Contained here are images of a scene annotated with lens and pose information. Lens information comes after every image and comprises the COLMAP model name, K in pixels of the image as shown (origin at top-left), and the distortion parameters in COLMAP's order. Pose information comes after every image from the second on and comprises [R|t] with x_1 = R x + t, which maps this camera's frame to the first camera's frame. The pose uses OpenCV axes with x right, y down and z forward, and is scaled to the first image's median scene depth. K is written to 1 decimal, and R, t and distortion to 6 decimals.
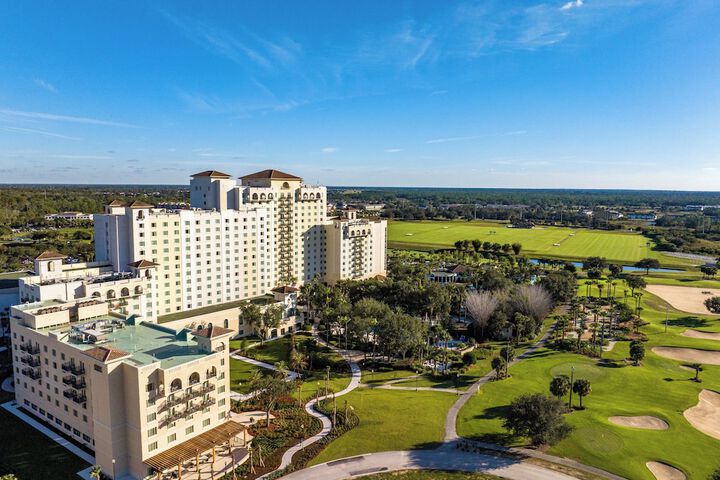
lens RADIAL K [[532.1, 0, 360.0], [0, 532.1, 240.0], [0, 0, 1]] dist [-0.010952, -0.004396]
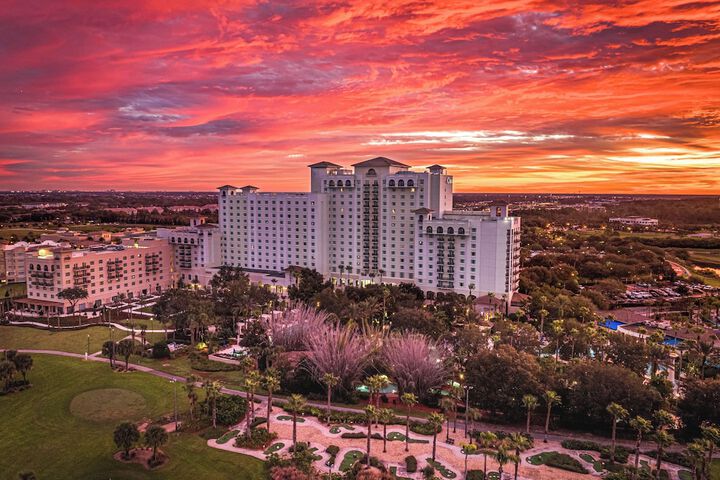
lens RADIAL K [[532.1, 0, 360.0], [0, 532.1, 240.0], [0, 0, 1]] dist [-0.010952, -0.004396]
pose [[0.150077, 0.089576, -0.984608, 1.012315], [-0.094208, 0.992651, 0.075948, -0.064969], [0.984176, 0.081359, 0.157413, 1.028251]]
